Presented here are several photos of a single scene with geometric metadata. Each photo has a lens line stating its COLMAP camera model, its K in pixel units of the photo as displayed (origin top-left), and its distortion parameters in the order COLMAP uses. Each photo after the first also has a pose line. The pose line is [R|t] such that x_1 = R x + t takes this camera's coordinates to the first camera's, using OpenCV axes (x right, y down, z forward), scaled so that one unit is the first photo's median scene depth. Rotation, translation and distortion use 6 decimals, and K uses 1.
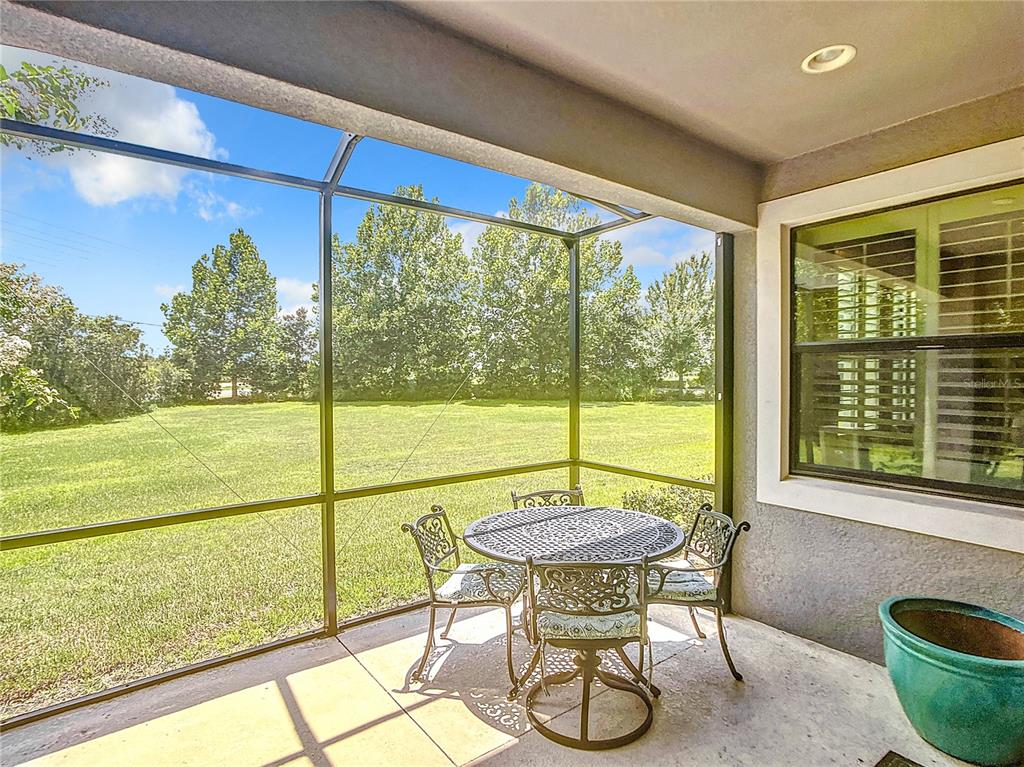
lens RADIAL K [[547.9, 0, 519.0], [0, 547.9, 384.0], [0, 0, 1]] dist [-0.024065, 0.013188]
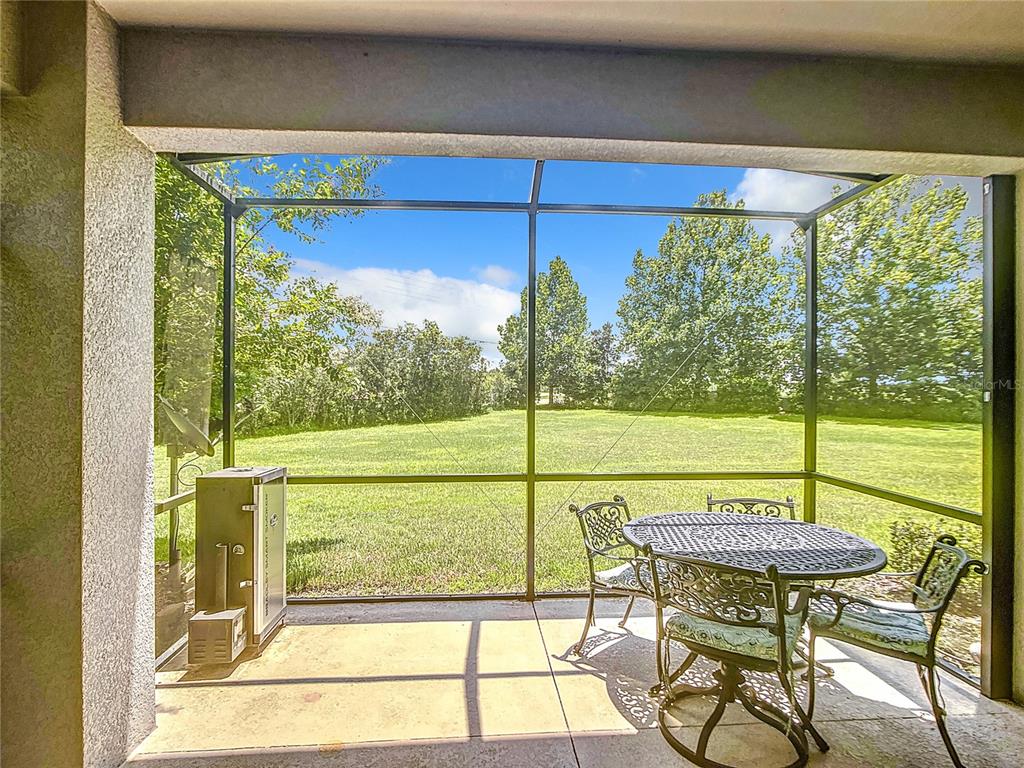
lens RADIAL K [[547.9, 0, 513.3], [0, 547.9, 383.5], [0, 0, 1]] dist [-0.024065, 0.013188]
pose [[0.827651, 0.006494, -0.561205, 0.233292], [-0.022909, 0.999491, -0.022220, 0.034268], [0.560775, 0.031247, 0.827378, 0.027167]]
